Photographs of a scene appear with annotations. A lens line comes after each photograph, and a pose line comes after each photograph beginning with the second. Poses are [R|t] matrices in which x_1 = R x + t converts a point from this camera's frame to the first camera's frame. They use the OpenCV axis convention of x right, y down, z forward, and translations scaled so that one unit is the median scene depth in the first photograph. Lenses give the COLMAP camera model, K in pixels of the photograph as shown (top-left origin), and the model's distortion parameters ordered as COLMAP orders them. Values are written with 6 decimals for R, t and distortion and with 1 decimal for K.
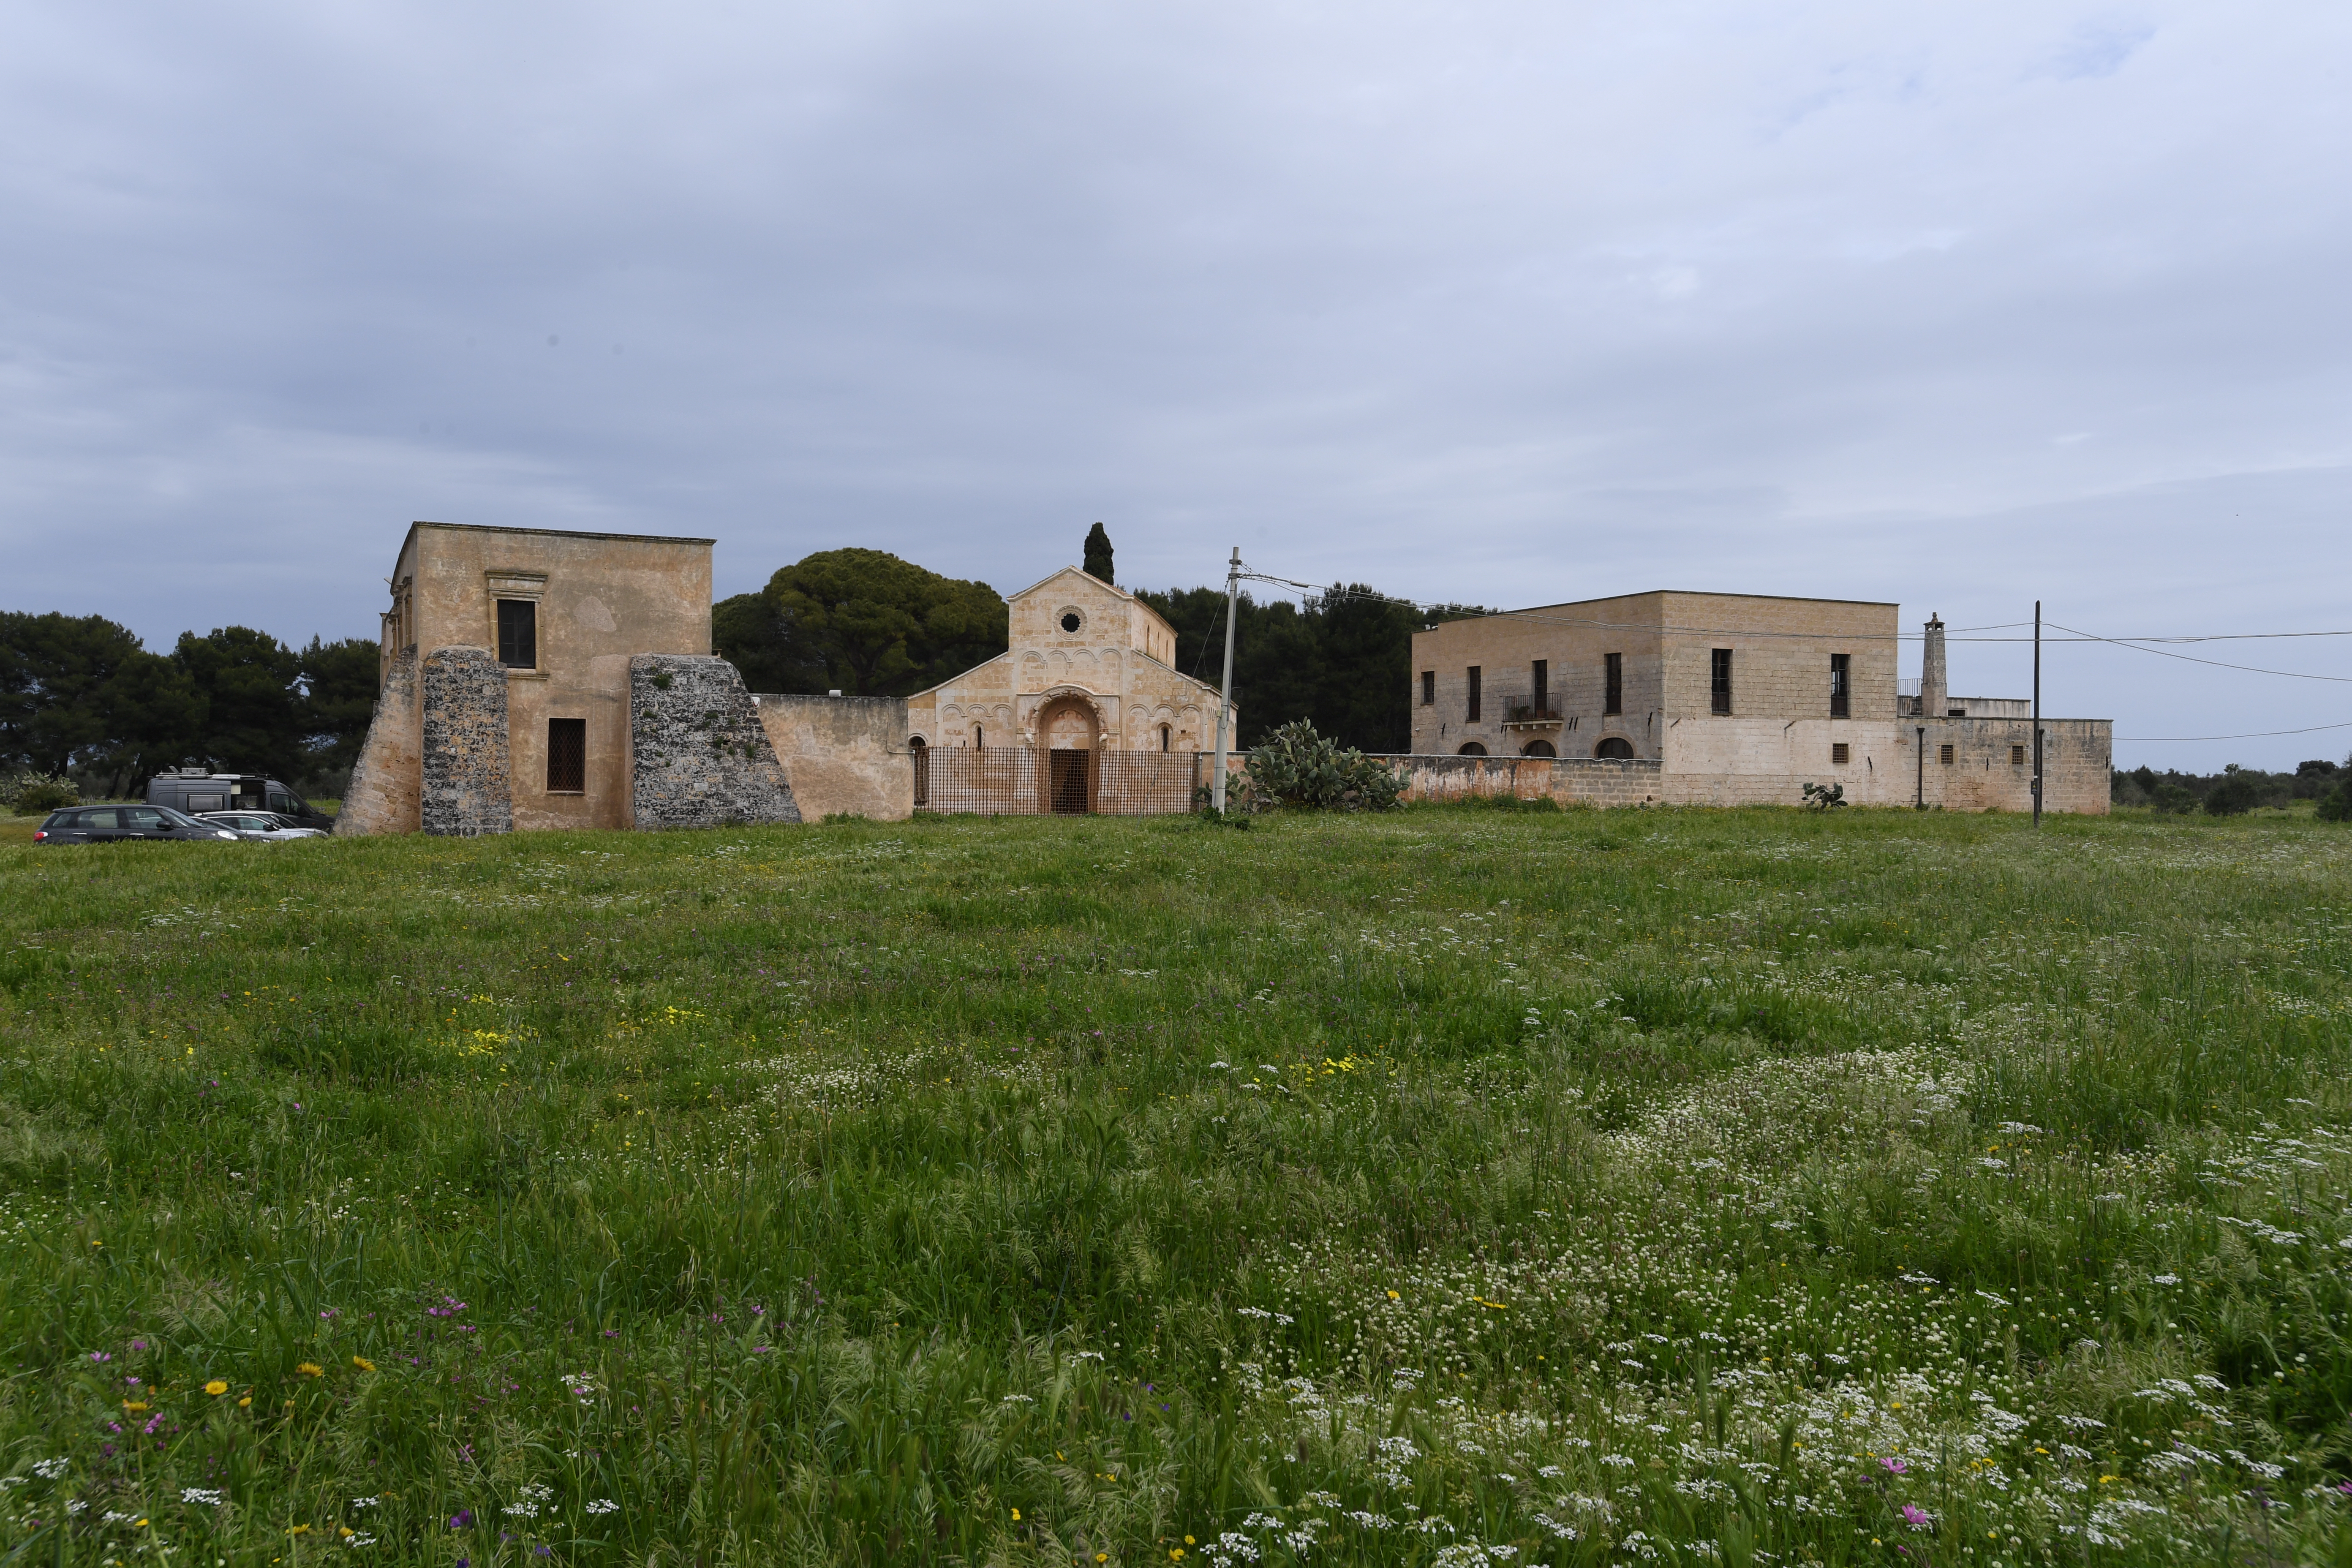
lens RADIAL K [[1882.9, 0, 1171.5], [0, 1882.9, 787.5], [0, 0, 1]] dist [0.001702, 0.000337]
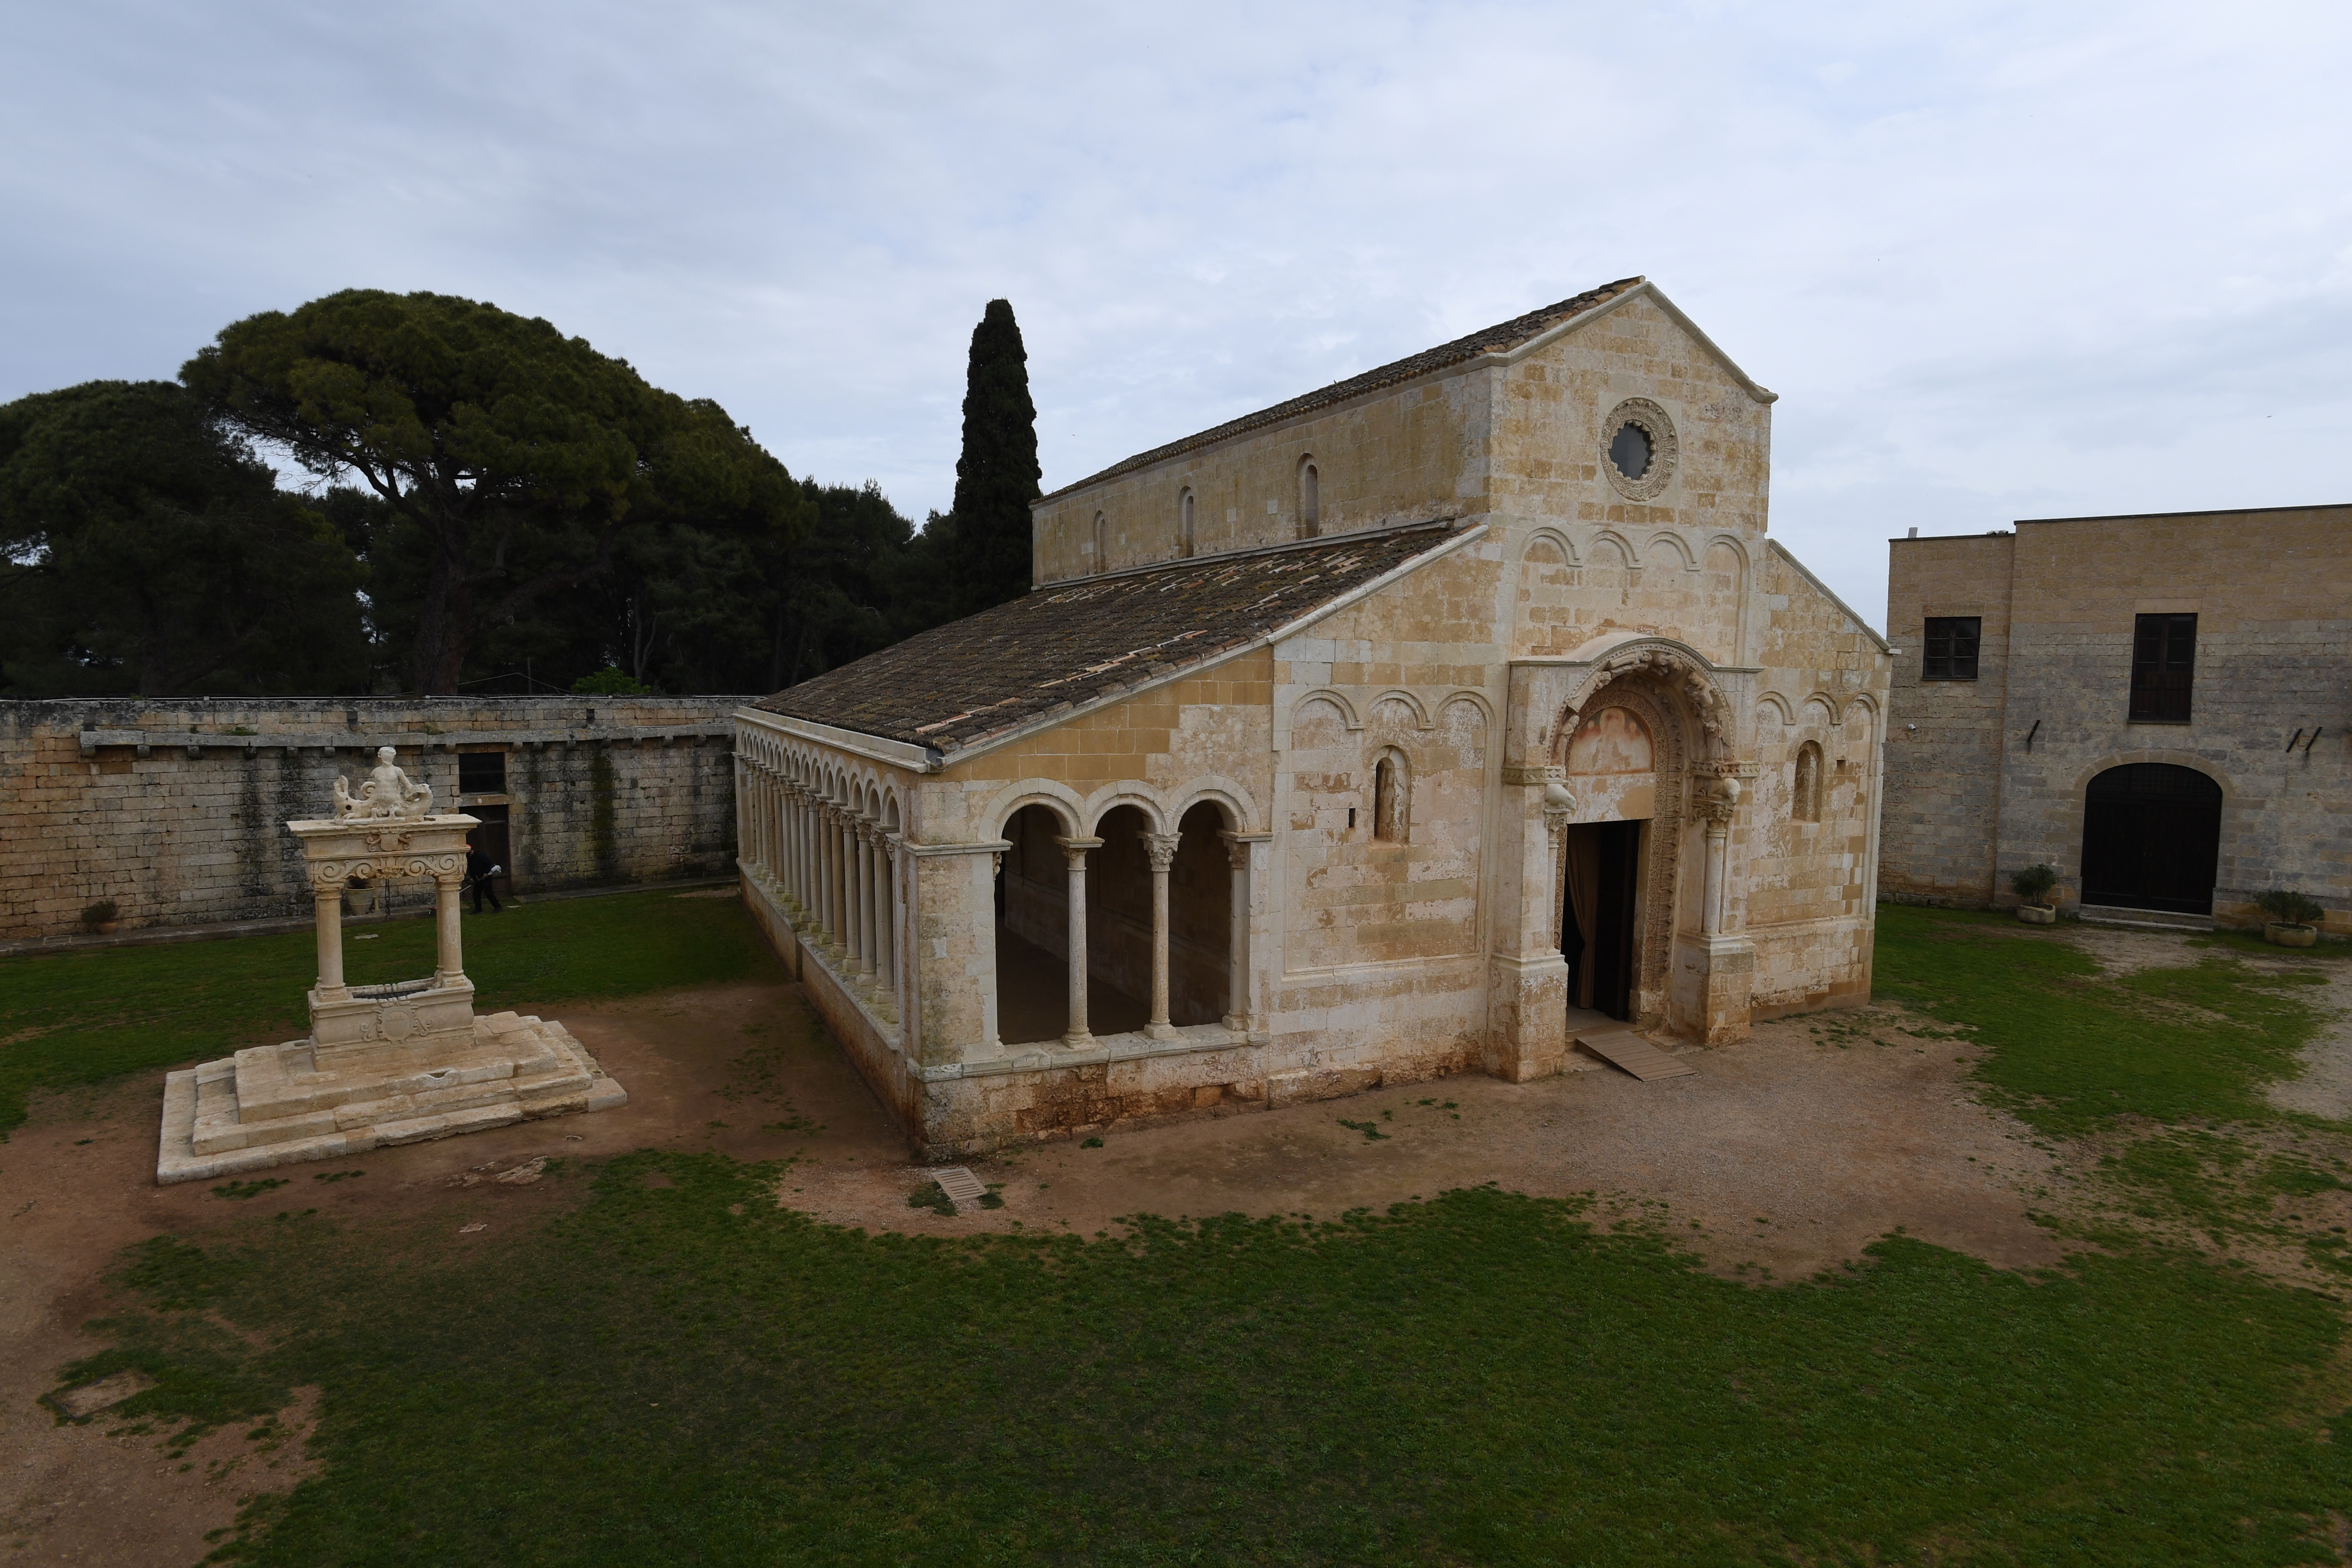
lens RADIAL K [[1273.5, 0, 1182.1], [0, 1273.5, 769.6], [0, 0, 1]] dist [-0.005097, 0.000303]
pose [[0.847189, -0.035204, 0.530124, -0.244812], [-0.003436, 0.997418, 0.071728, -0.046300], [-0.531280, -0.062589, 0.844881, 0.844525]]
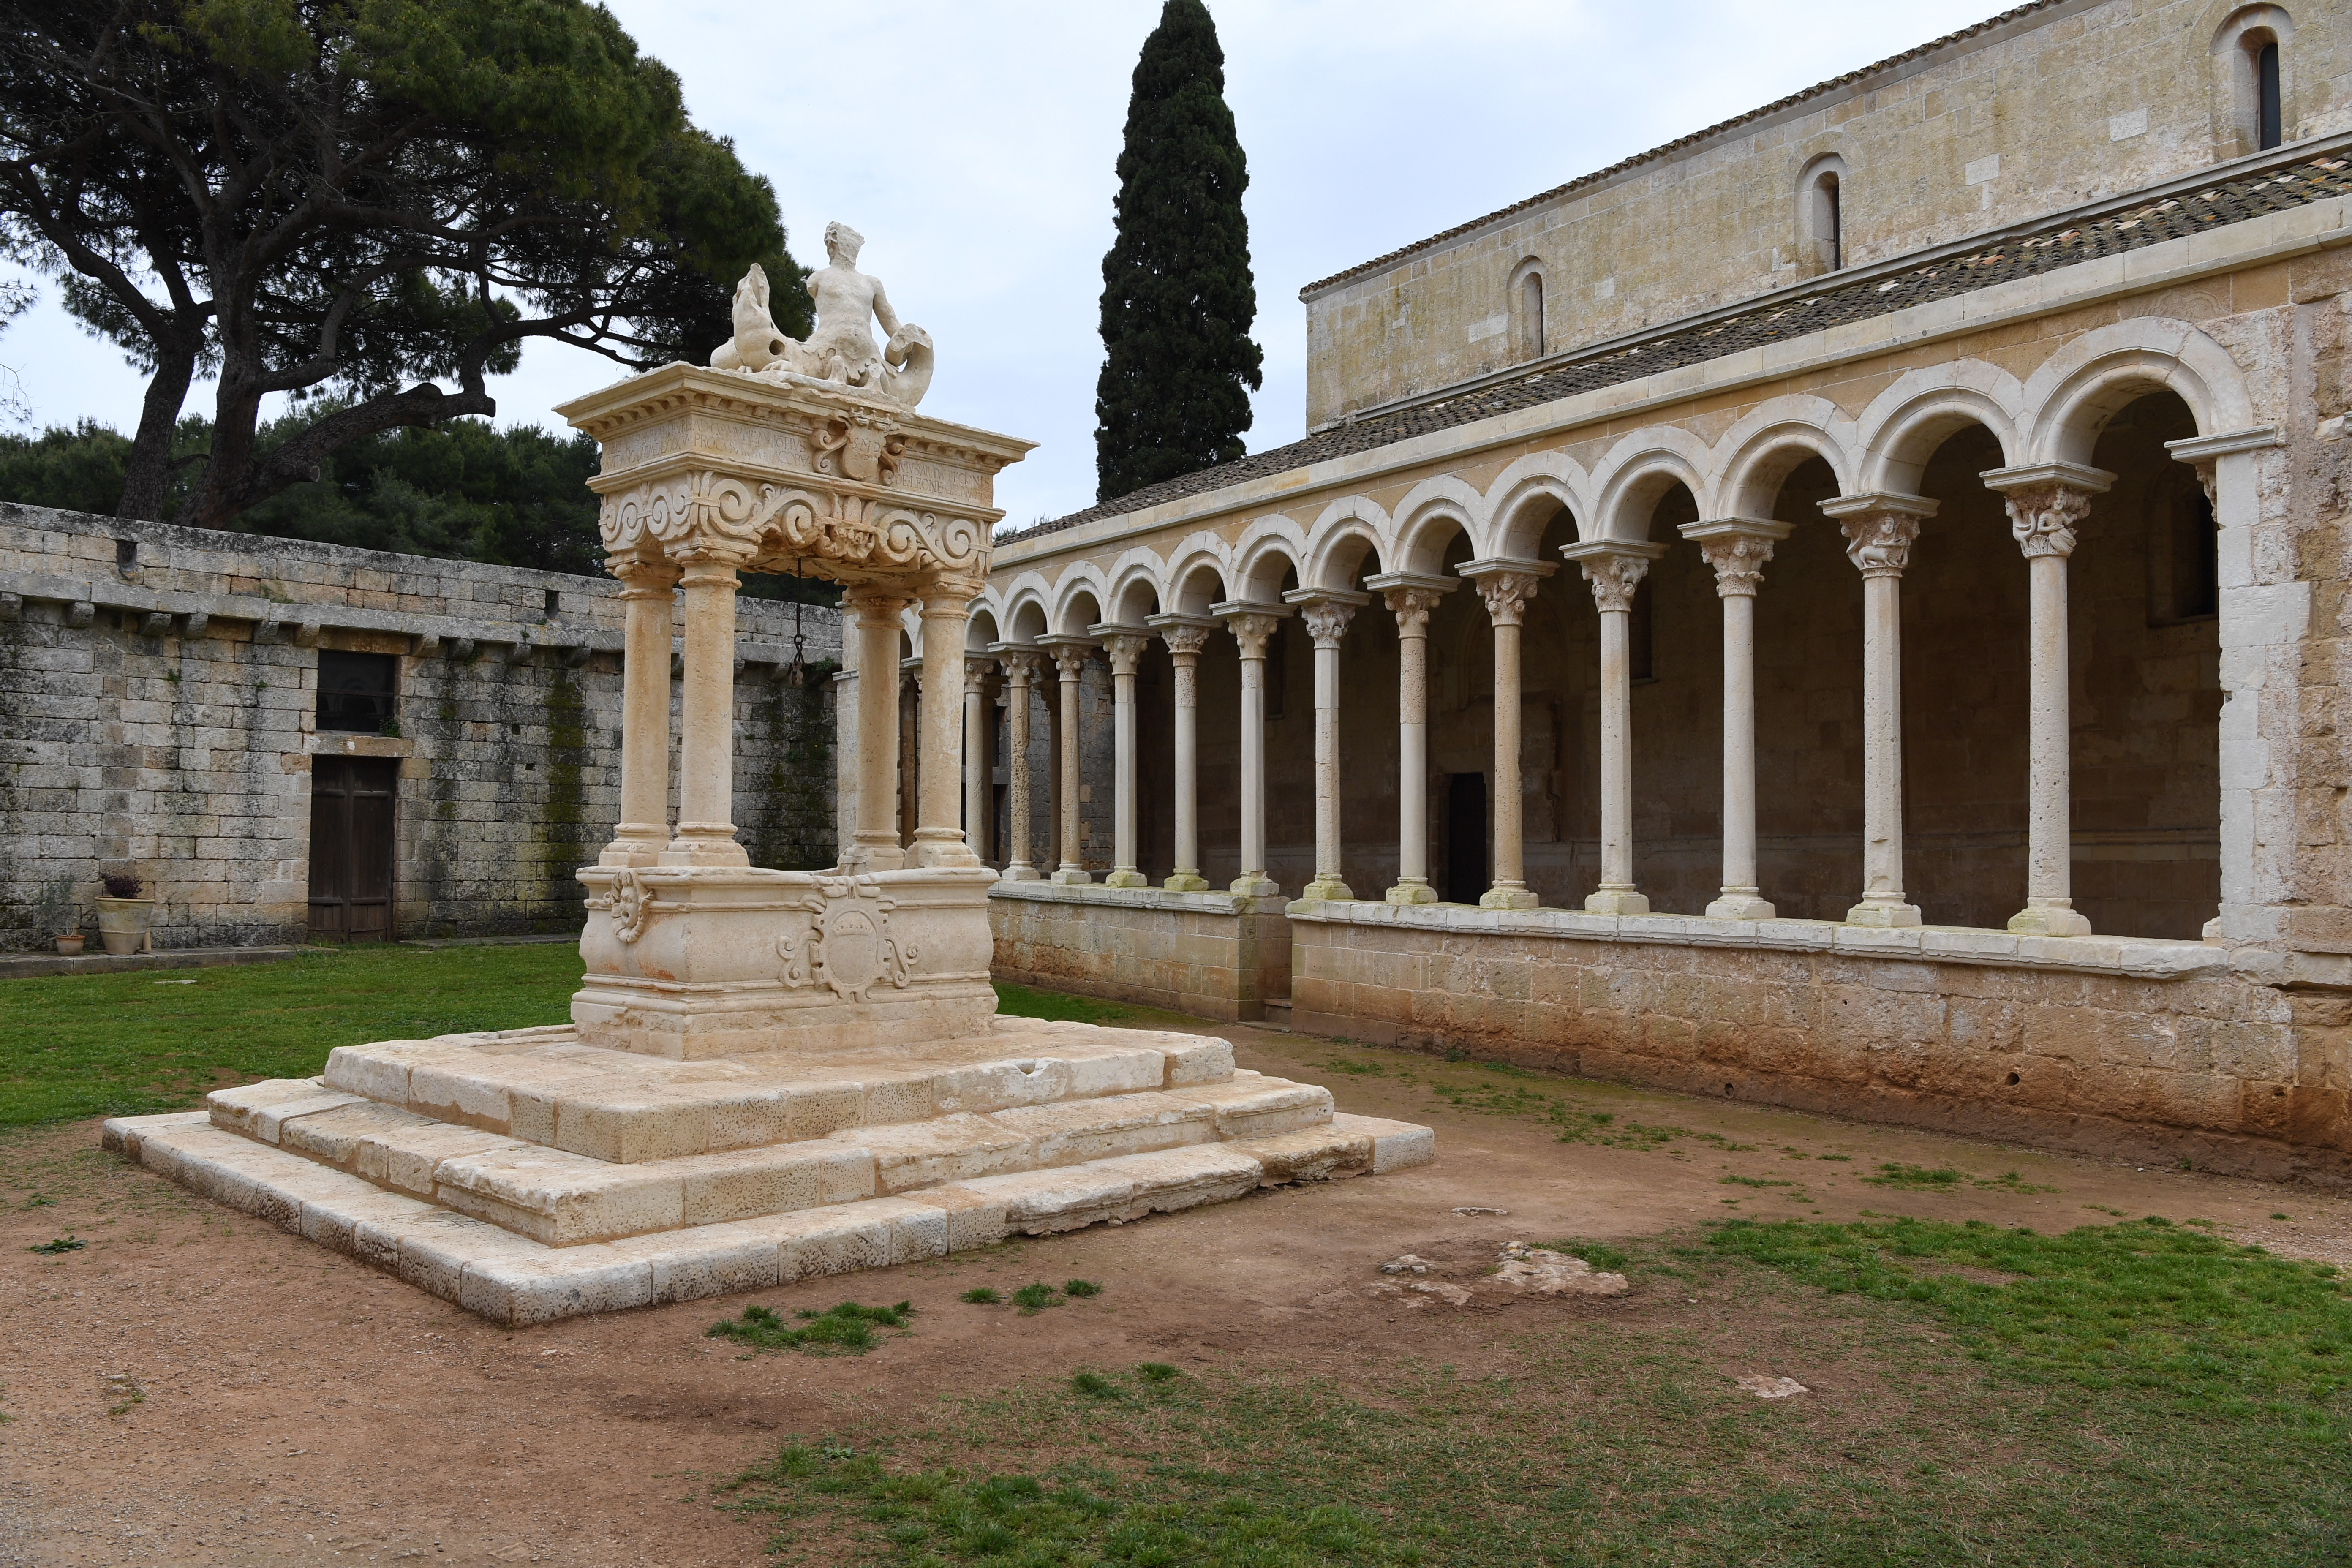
lens RADIAL K [[1763.0, 0, 1177.1], [0, 1763.0, 786.3], [0, 0, 1]] dist [-0.025062, 0.000737]
pose [[0.752340, 0.031293, 0.658032, -0.289826], [-0.009165, 0.999272, -0.037043, -0.004966], [-0.658712, 0.021838, 0.752078, 0.964866]]
